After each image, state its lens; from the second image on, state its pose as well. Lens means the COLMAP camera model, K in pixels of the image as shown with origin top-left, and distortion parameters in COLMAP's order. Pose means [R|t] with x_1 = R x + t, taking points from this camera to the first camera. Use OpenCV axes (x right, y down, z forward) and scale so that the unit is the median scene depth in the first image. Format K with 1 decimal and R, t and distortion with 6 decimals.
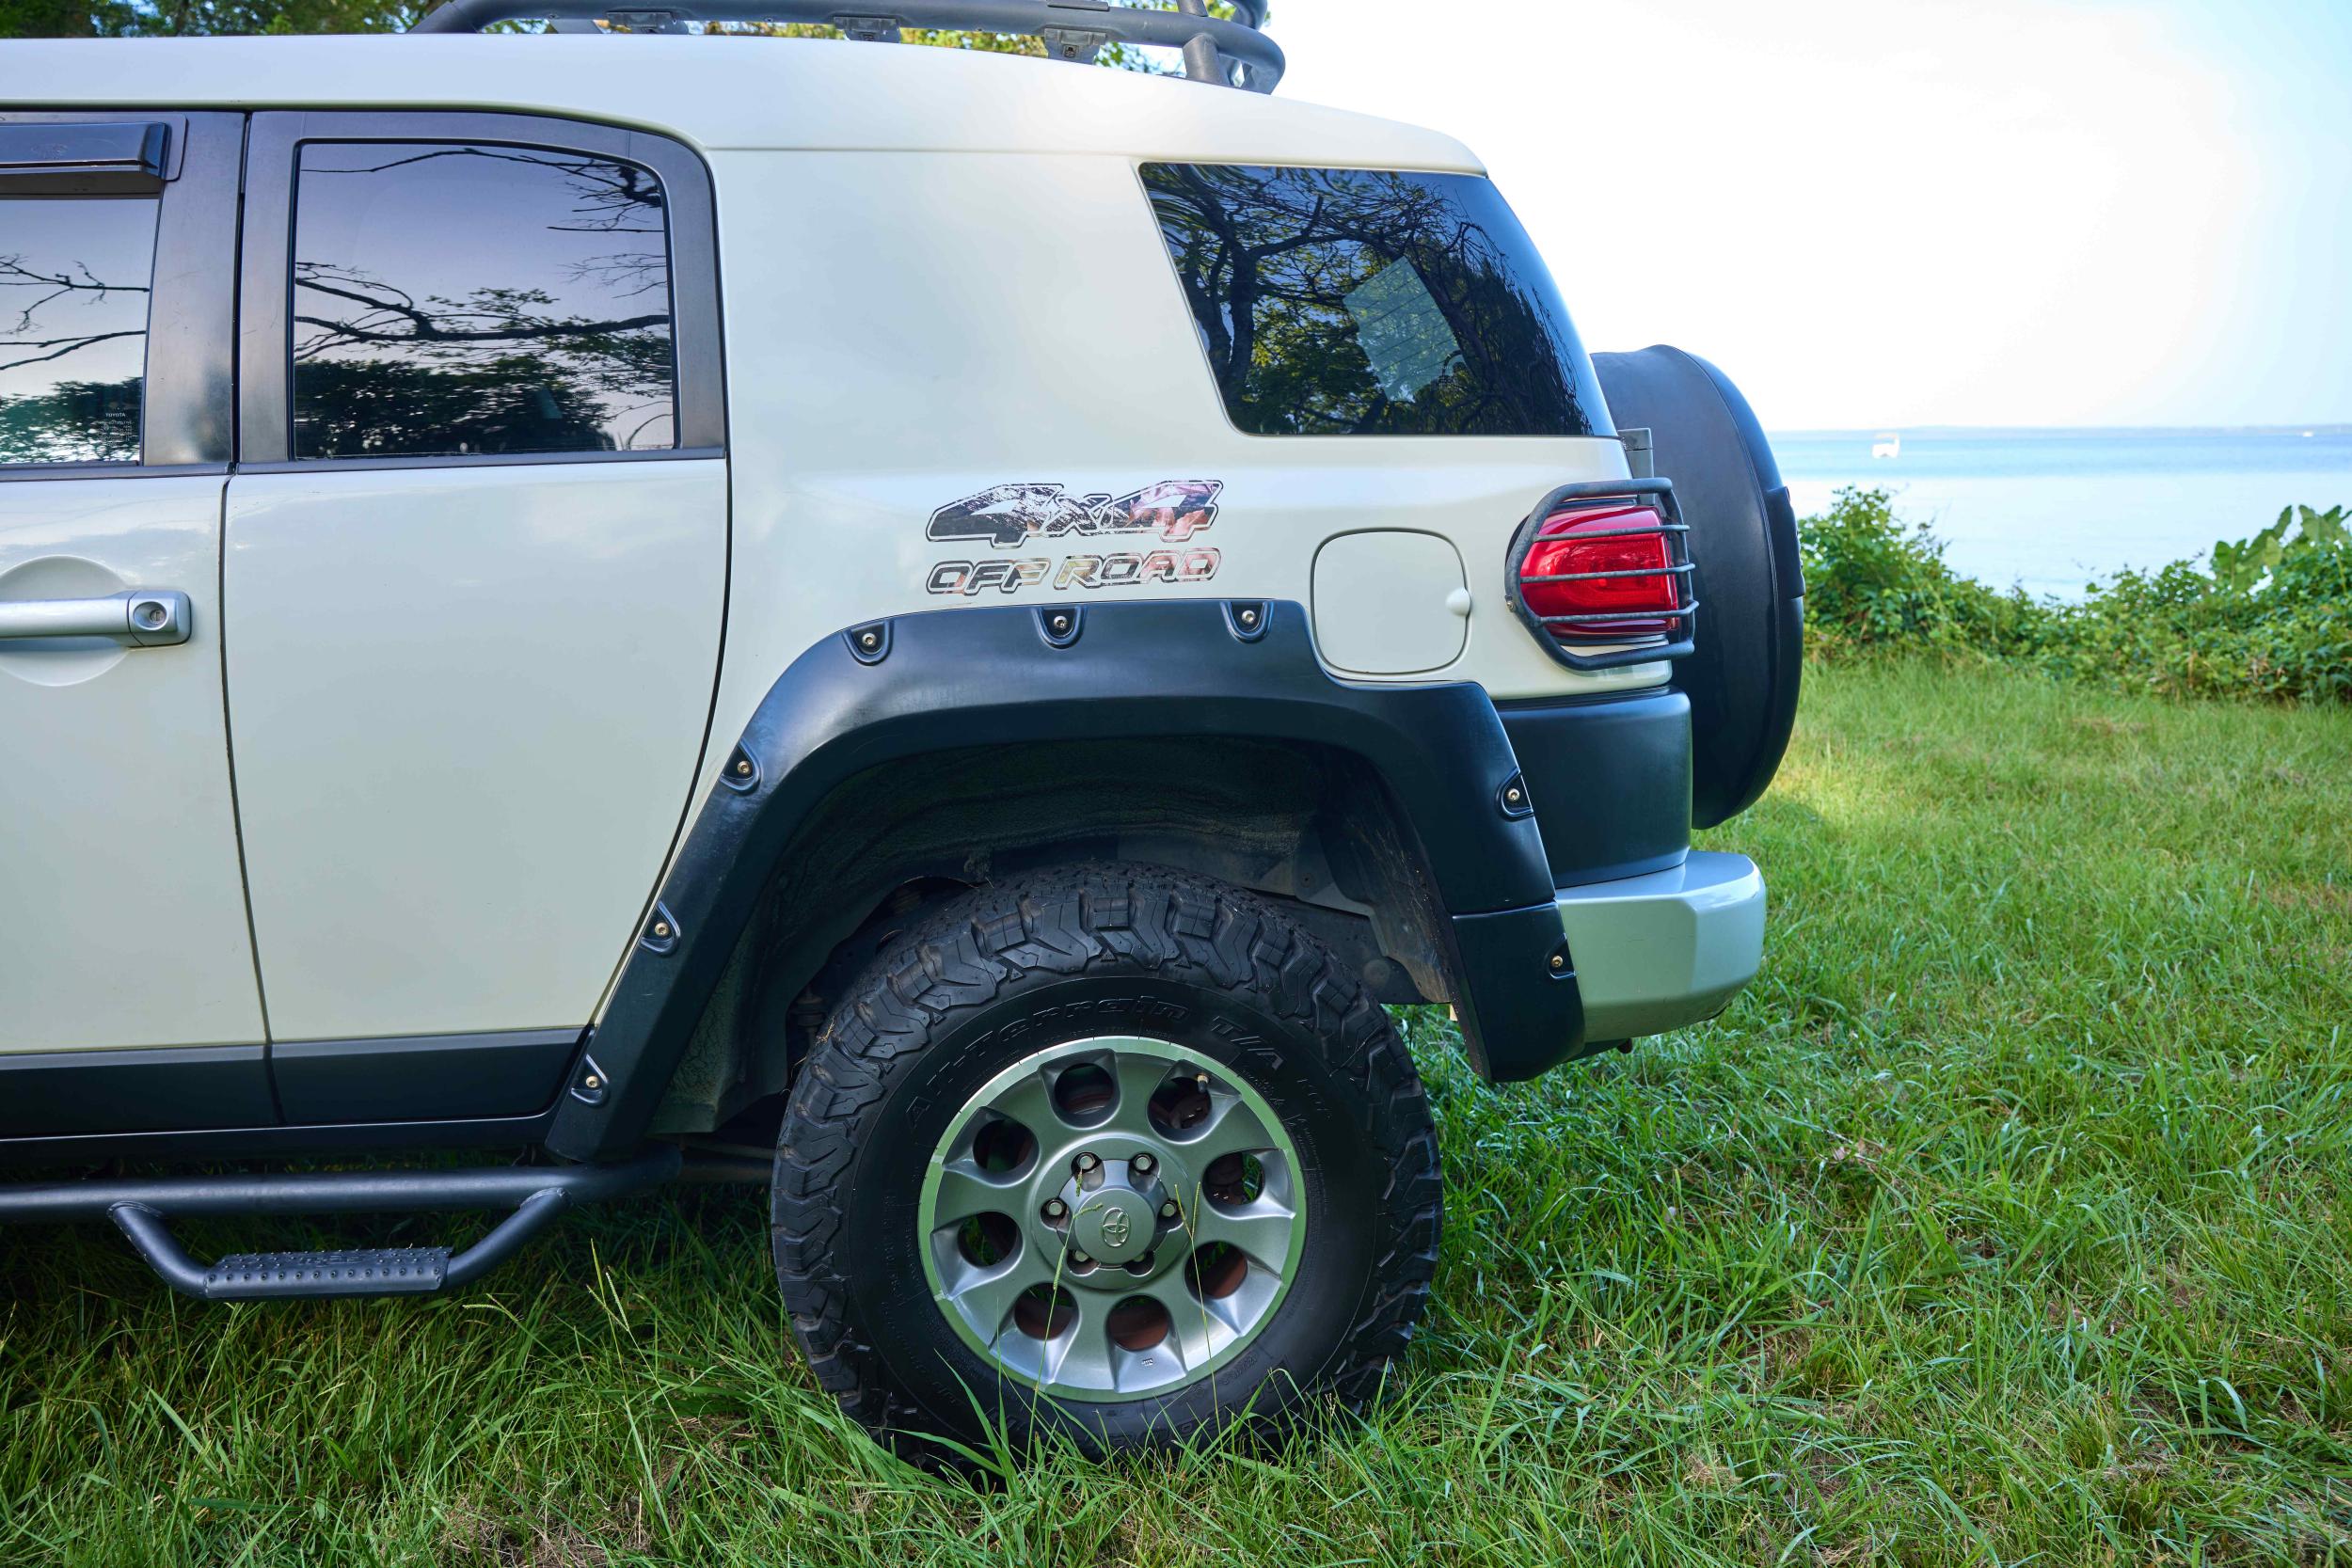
lens RADIAL K [[1711.2, 0, 1122.1], [0, 1711.2, 810.0], [0, 0, 1]] dist [-0.053148, 0.001410]
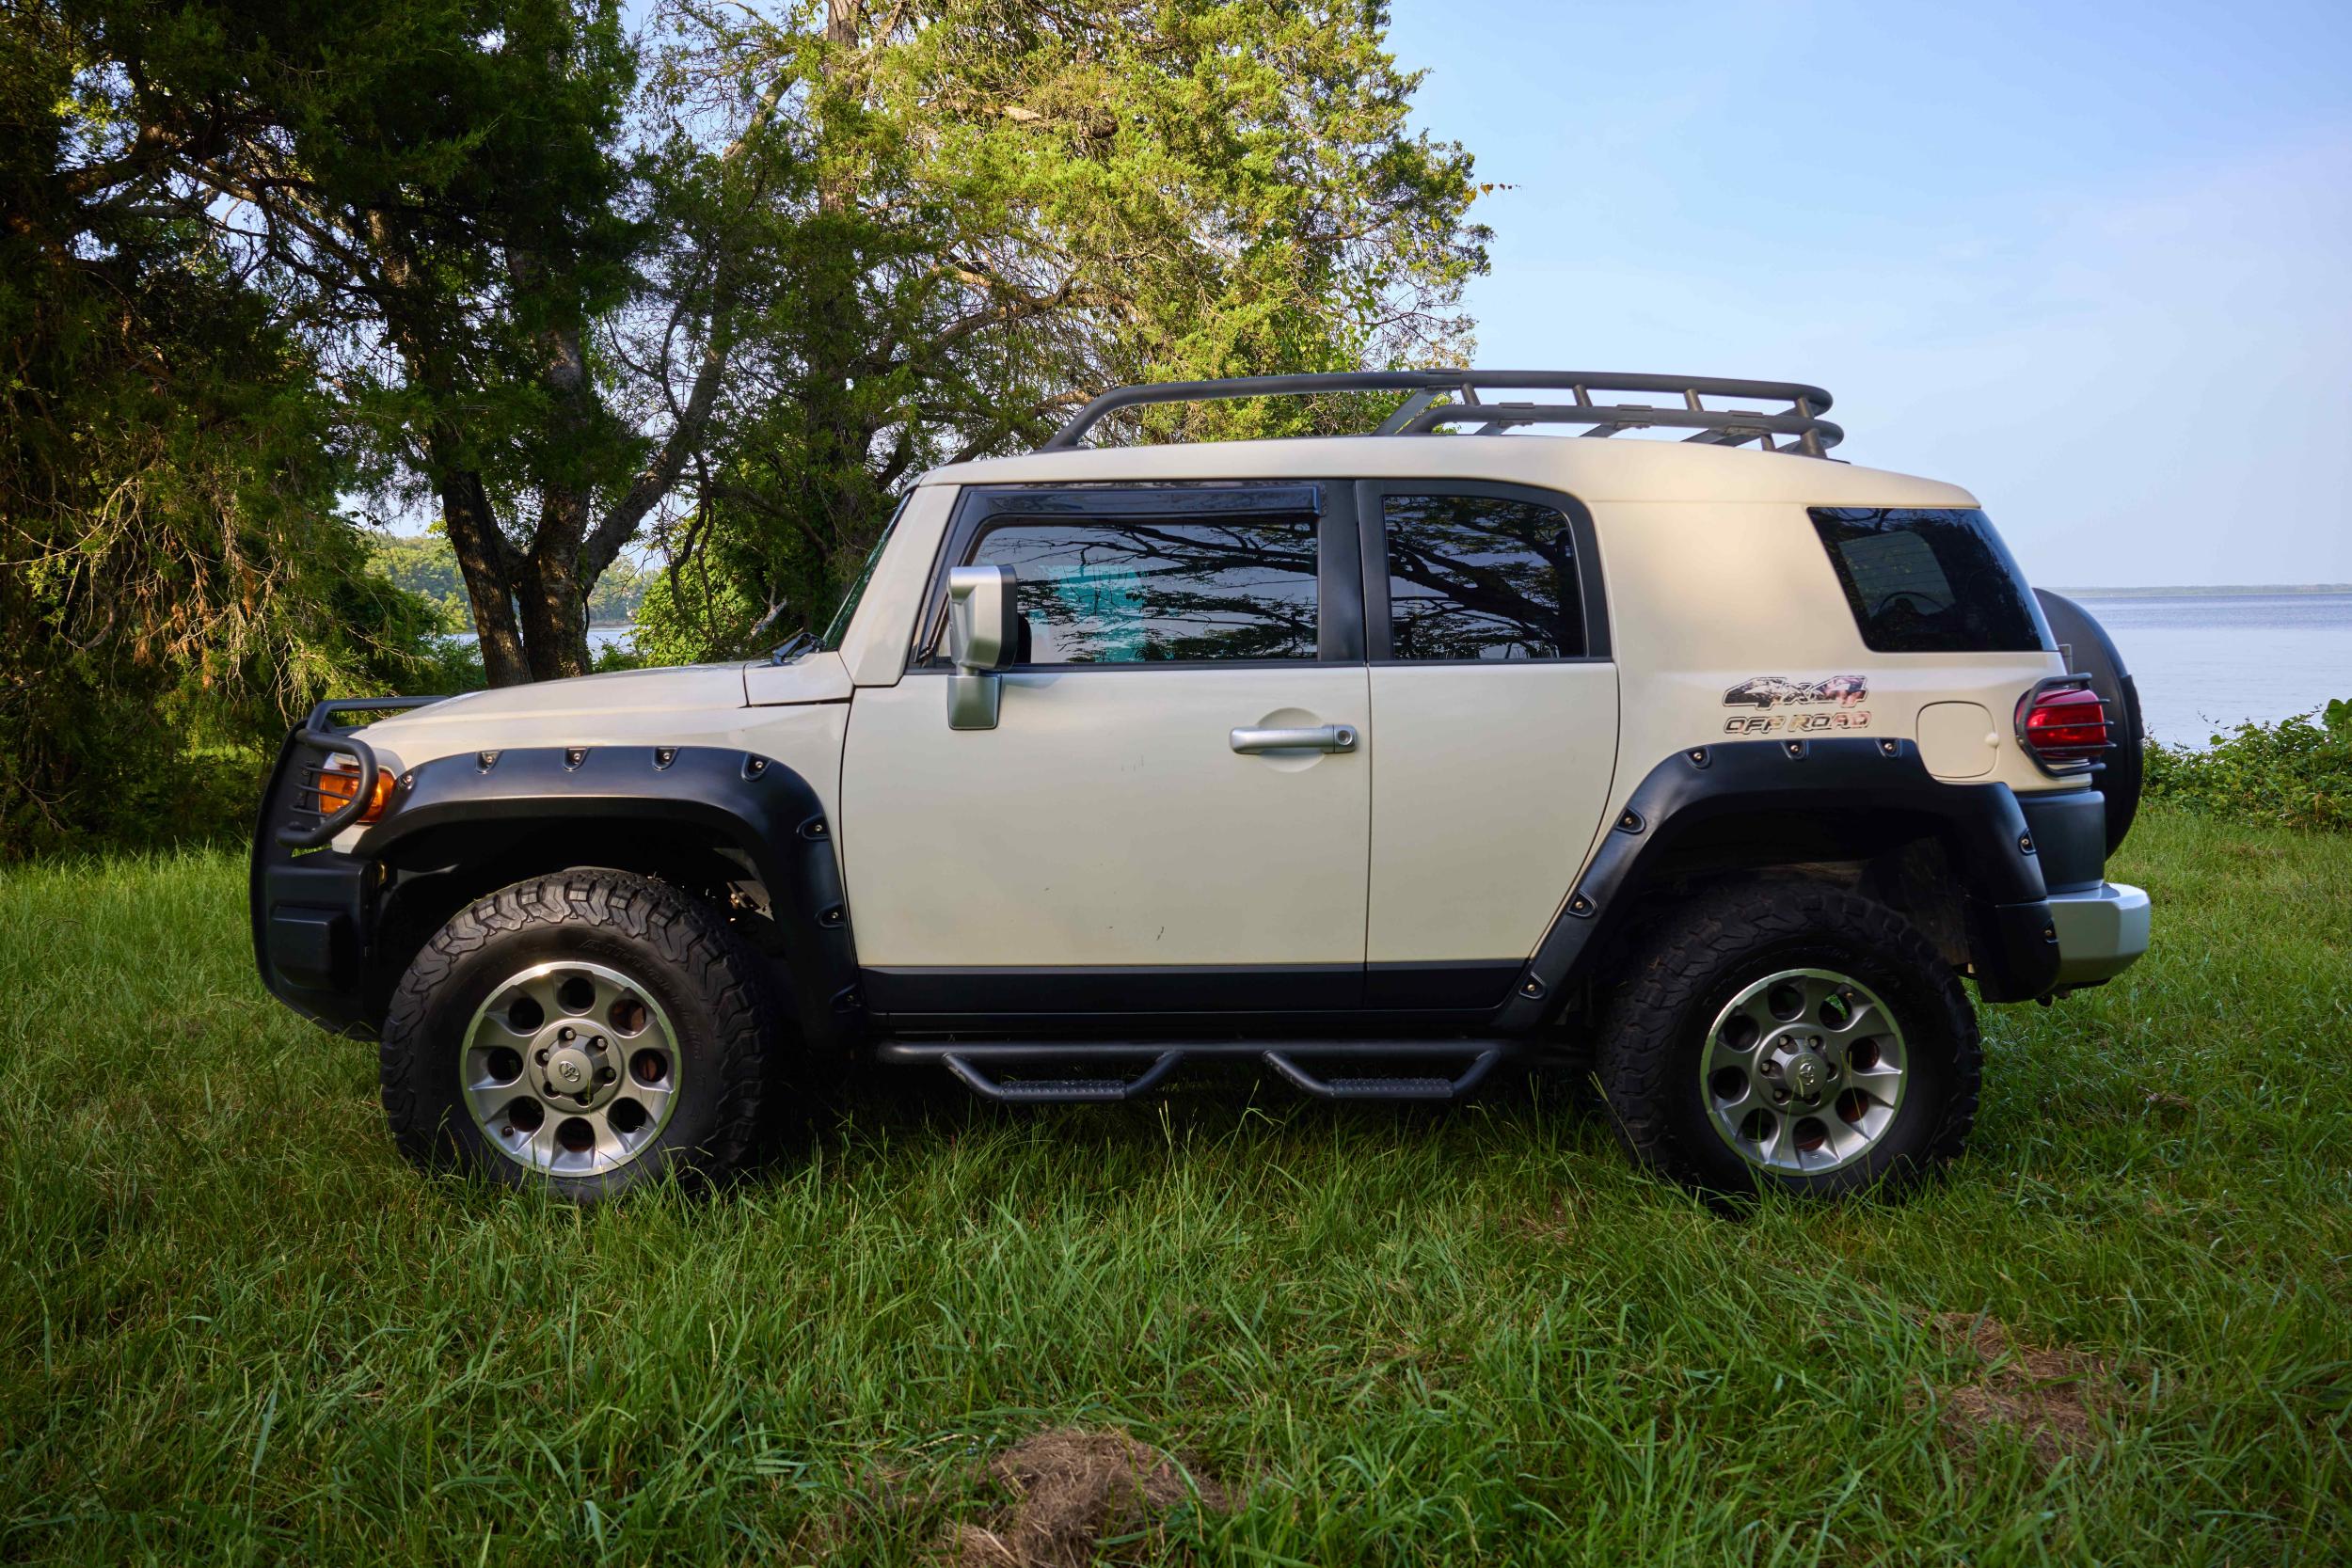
lens RADIAL K [[1551.4, 0, 1176.0], [0, 1551.4, 784.0], [0, 0, 1]] dist [-0.006423, -0.001417]
pose [[0.998411, 0.010316, -0.055392, -0.588366], [-0.015686, 0.995122, -0.097402, 0.104462], [0.054117, 0.098116, 0.993702, -0.725676]]
